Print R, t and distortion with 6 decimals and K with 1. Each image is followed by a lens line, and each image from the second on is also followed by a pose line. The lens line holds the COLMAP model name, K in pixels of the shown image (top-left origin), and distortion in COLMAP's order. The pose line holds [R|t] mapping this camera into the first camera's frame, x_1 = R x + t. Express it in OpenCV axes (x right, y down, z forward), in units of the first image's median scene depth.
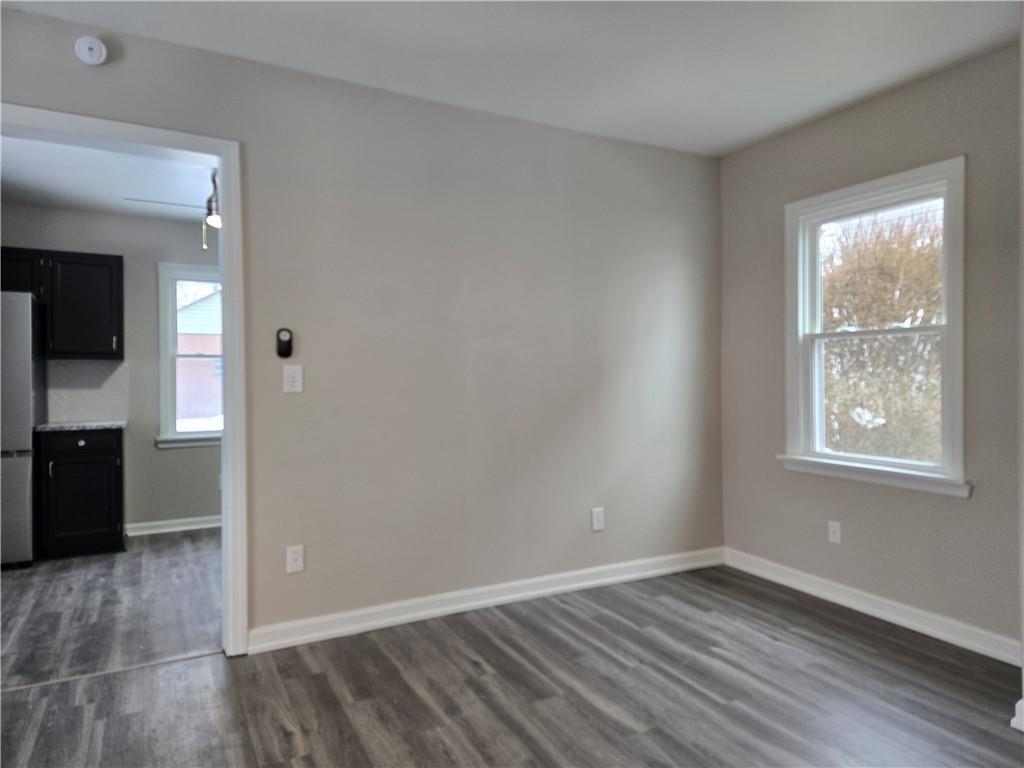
lens RADIAL K [[670.7, 0, 519.3], [0, 670.7, 379.8], [0, 0, 1]] dist [0.084887, -0.057275]
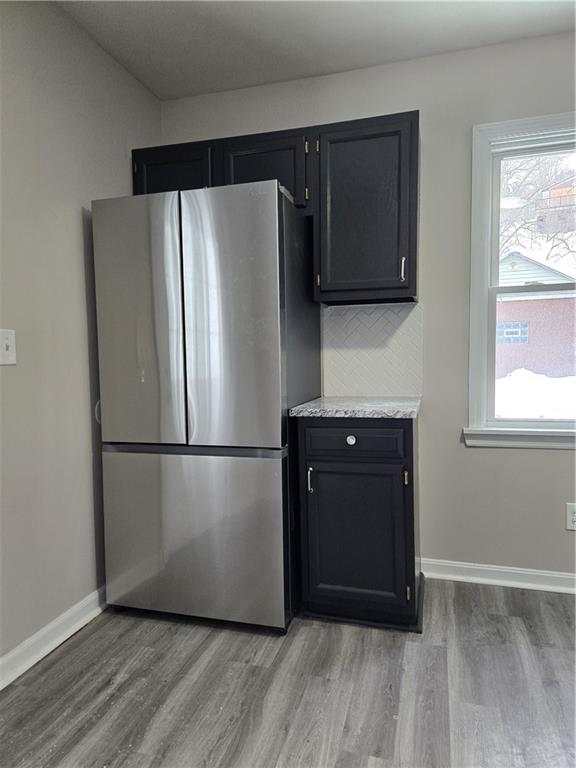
lens RADIAL K [[524.0, 0, 285.5], [0, 524.0, 381.7], [0, 0, 1]] dist [0.073668, -0.068876]
pose [[0.712299, 0.037064, -0.700896, -0.355270], [0.009825, 0.997980, 0.062758, 0.014088], [0.701807, -0.051589, 0.710497, 0.627709]]
